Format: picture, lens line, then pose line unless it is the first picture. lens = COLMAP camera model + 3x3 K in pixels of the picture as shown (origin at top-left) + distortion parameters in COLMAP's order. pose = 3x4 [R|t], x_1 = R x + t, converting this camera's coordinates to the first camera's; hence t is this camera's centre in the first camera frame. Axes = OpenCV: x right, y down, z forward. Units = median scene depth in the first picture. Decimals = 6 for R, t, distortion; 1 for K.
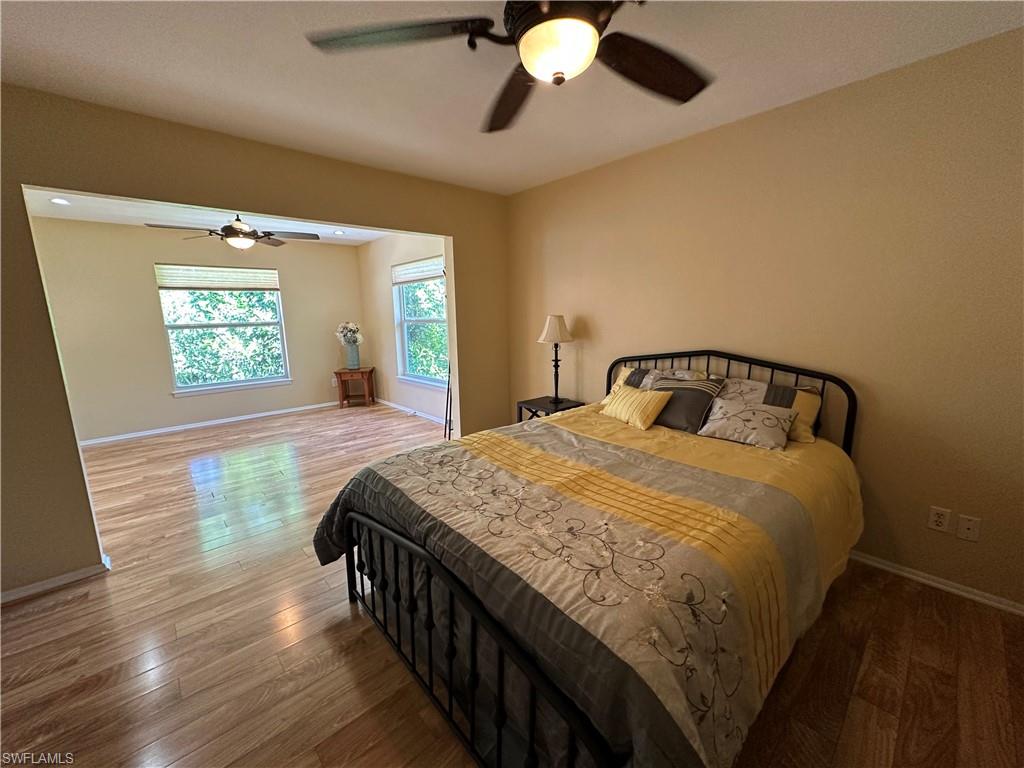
lens RADIAL K [[408.9, 0, 512.1], [0, 408.9, 382.1], [0, 0, 1]] dist [-0.000619, 0.000039]
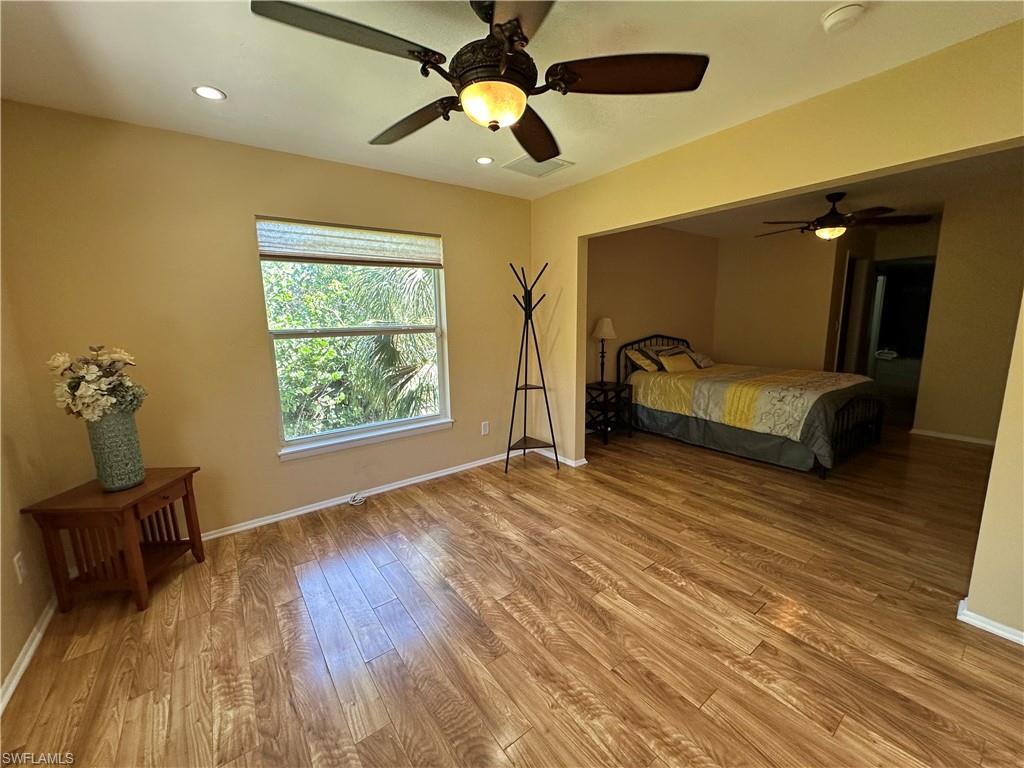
lens RADIAL K [[408.9, 0, 512.1], [0, 408.9, 382.1], [0, 0, 1]] dist [-0.000619, 0.000039]
pose [[0.093120, -0.140315, 0.985718, -1.799435], [0.185702, 0.975095, 0.121259, -0.254721], [-0.978184, 0.171759, 0.116857, 1.692038]]
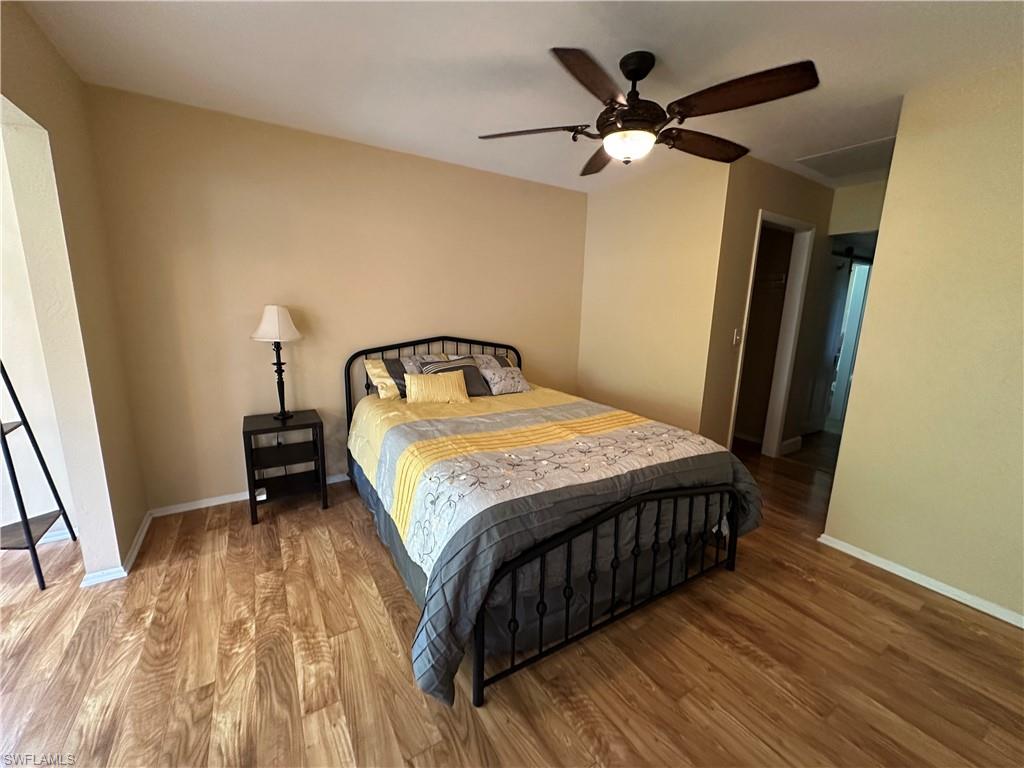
lens RADIAL K [[408.9, 0, 512.1], [0, 408.9, 382.1], [0, 0, 1]] dist [-0.000619, 0.000039]
pose [[0.172430, -0.160690, 0.971826, -0.840361], [0.138857, 0.980717, 0.137523, -0.094732], [-0.975185, 0.111232, 0.191419, 0.632569]]
